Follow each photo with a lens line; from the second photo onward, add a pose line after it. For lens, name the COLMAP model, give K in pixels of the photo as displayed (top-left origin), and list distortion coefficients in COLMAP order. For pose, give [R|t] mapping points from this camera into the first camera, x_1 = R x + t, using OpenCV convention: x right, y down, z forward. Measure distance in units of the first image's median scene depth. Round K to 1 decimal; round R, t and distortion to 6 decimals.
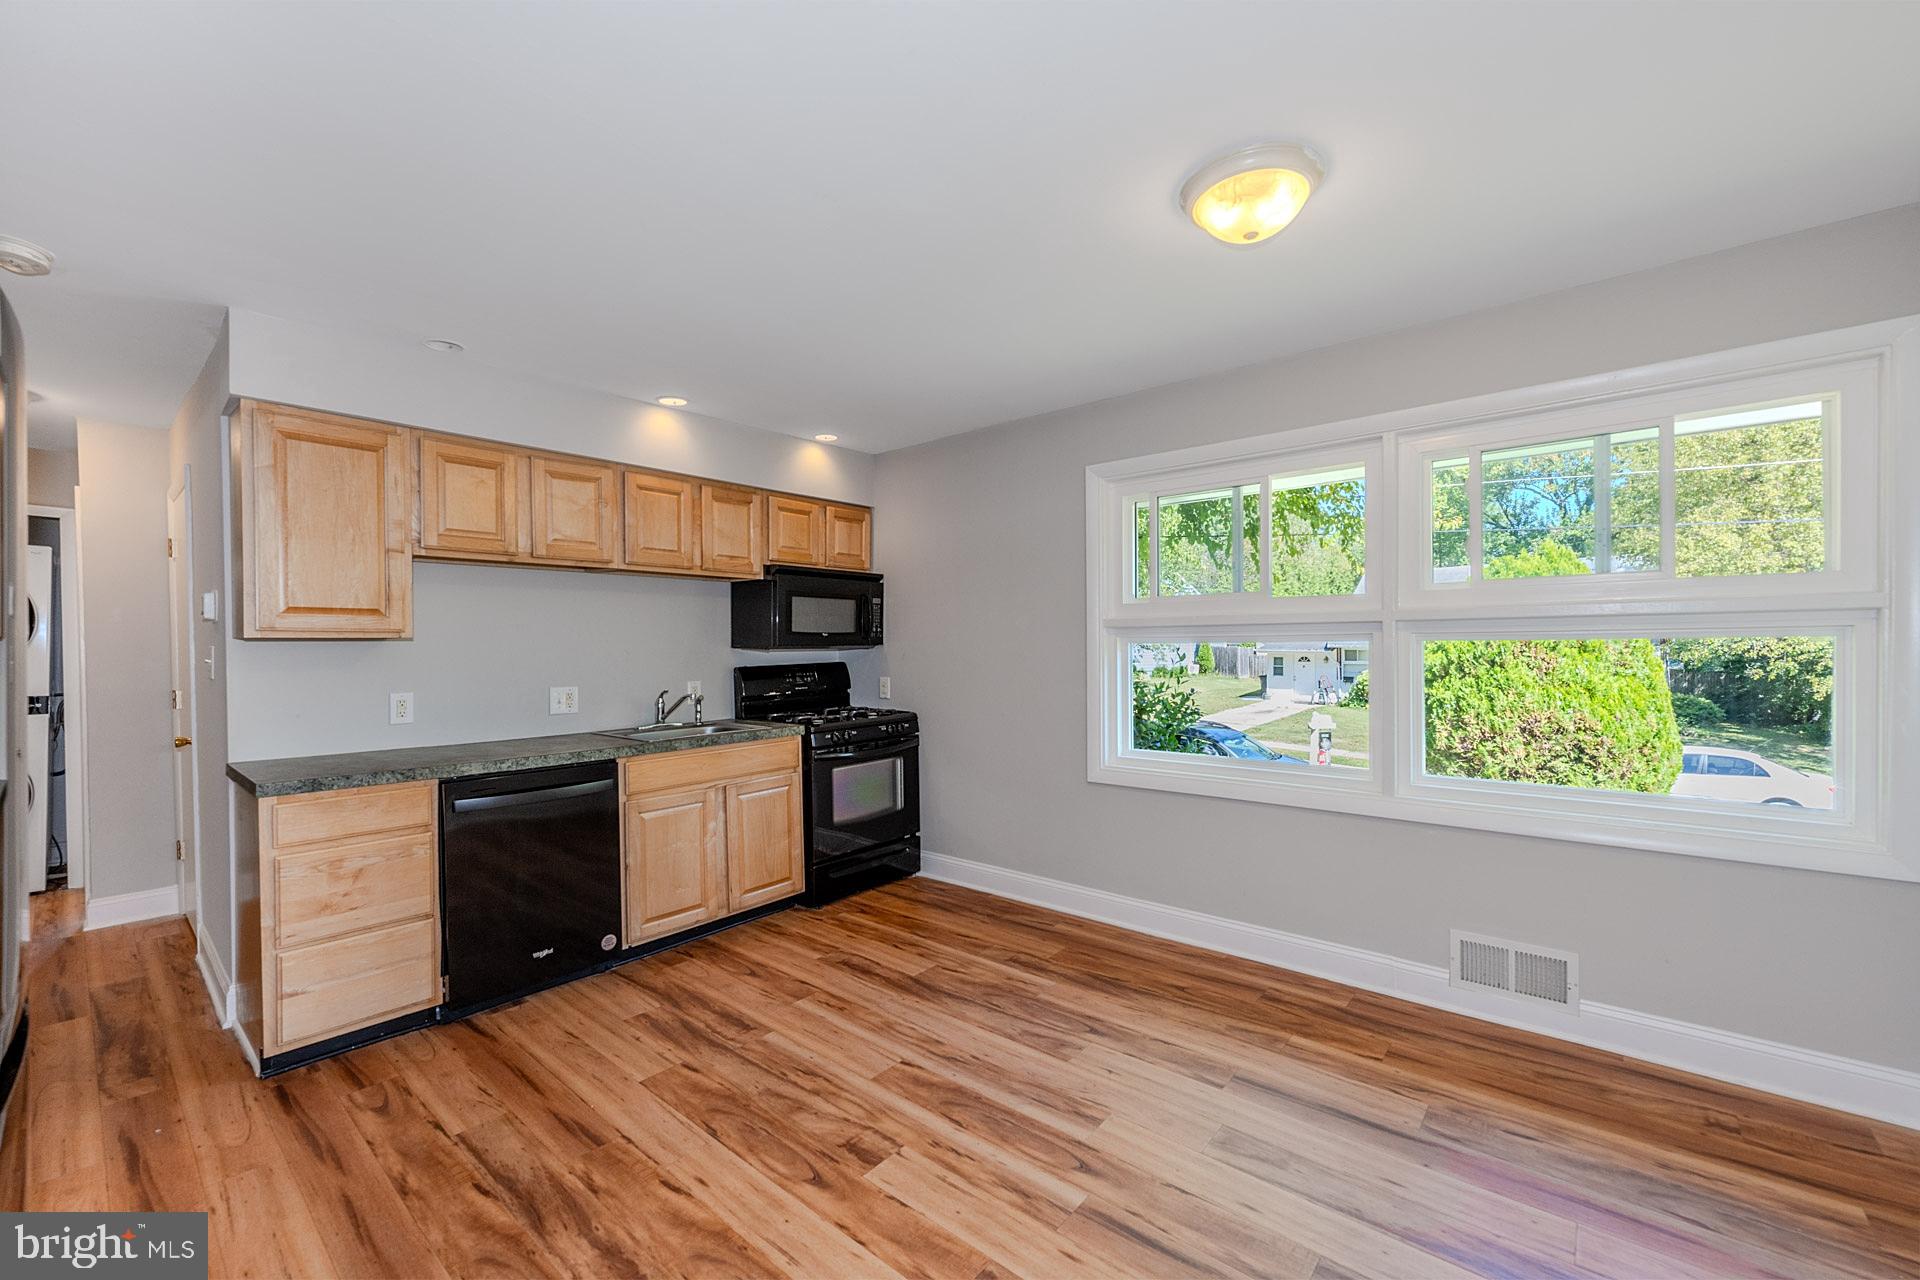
lens RADIAL K [[783.4, 0, 929.8], [0, 783.4, 646.4], [0, 0, 1]] dist [0.000323, 0.000035]
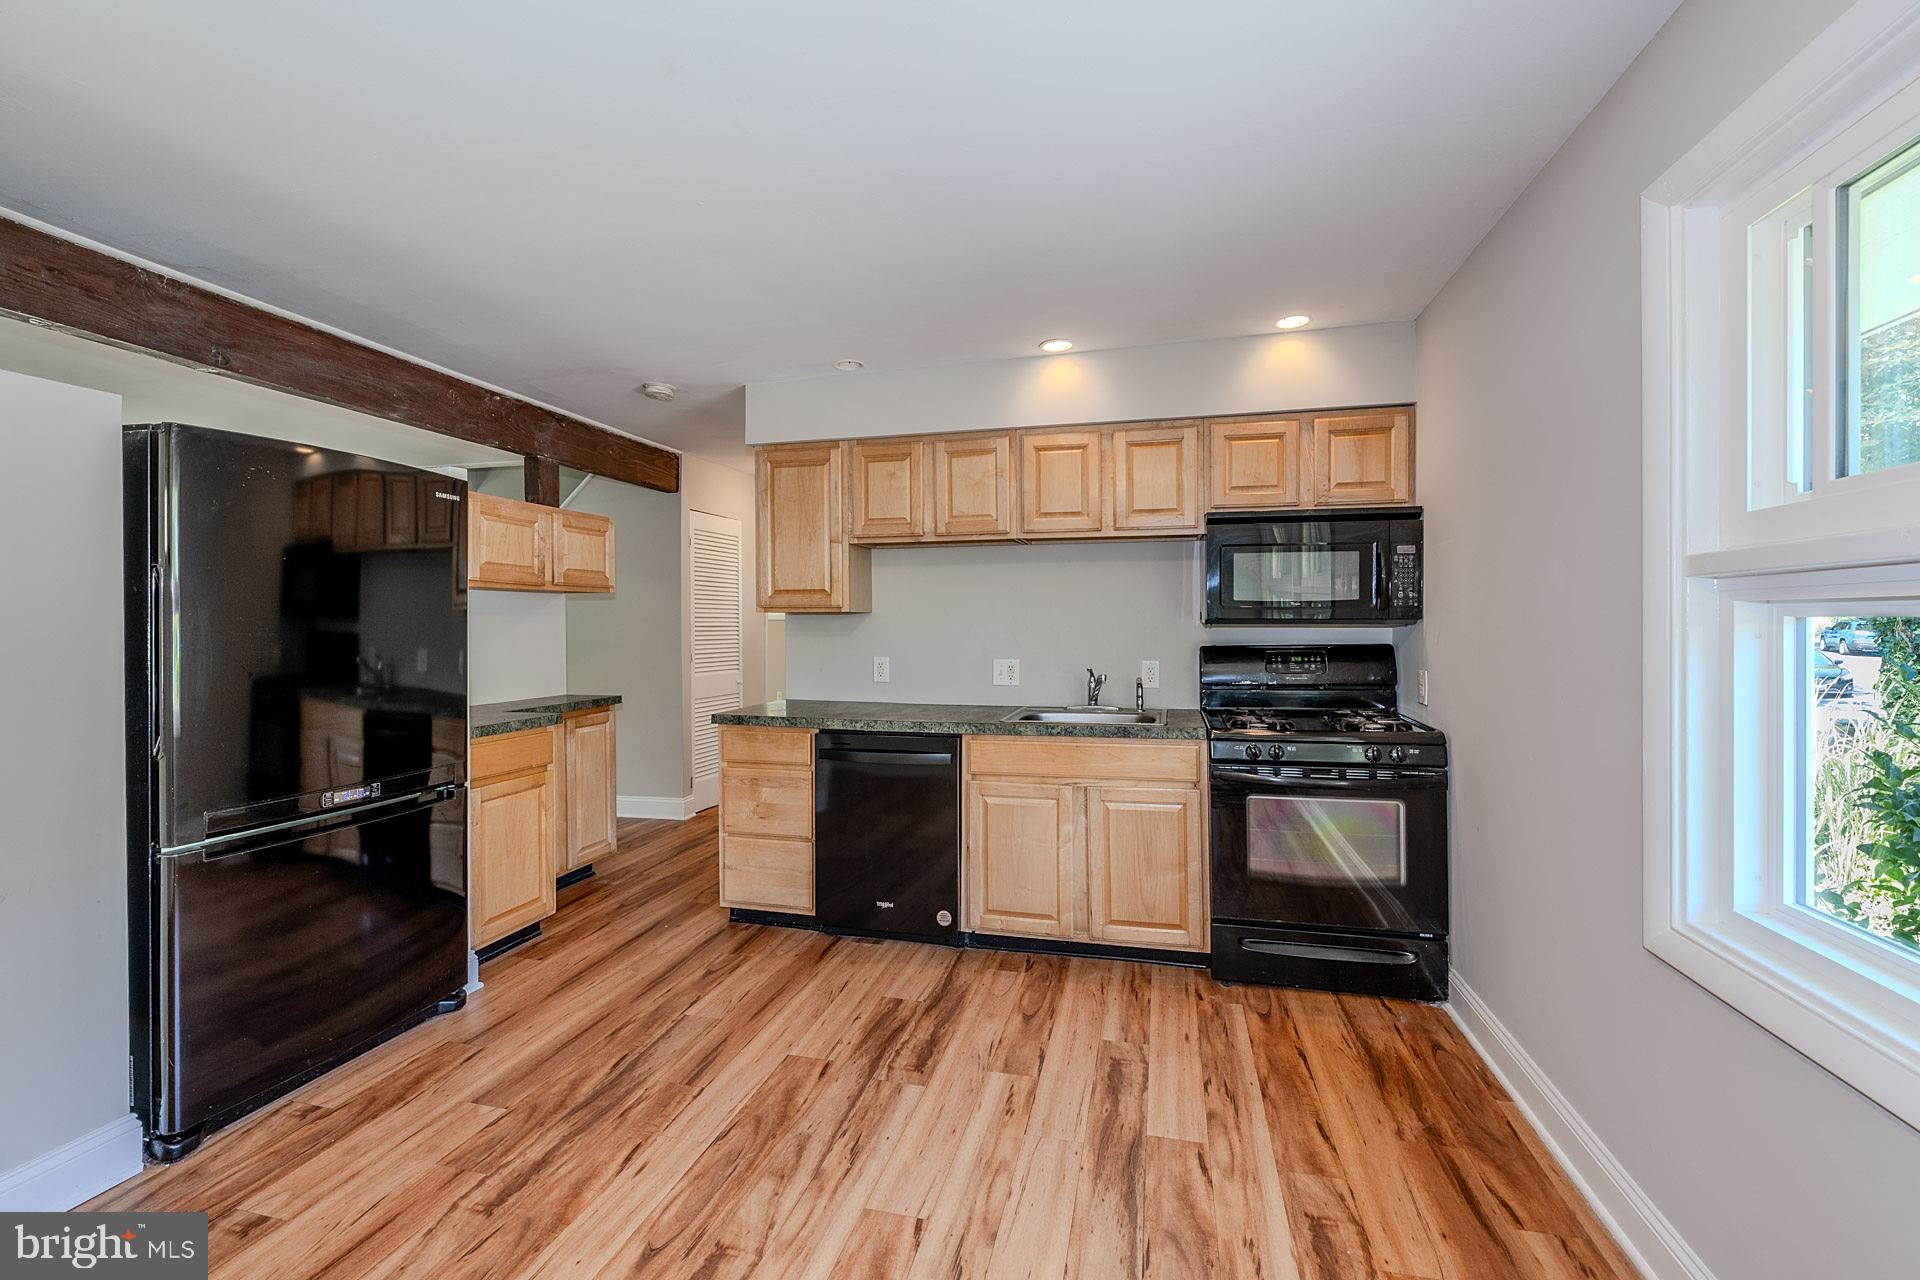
lens RADIAL K [[770.7, 0, 964.9], [0, 770.7, 623.5], [0, 0, 1]] dist [0.001146, -0.000038]
pose [[0.464004, 0.008101, -0.885796, 0.447868], [-0.003232, 0.999967, 0.007452, -0.002129], [0.885827, -0.000595, 0.464015, 0.552505]]
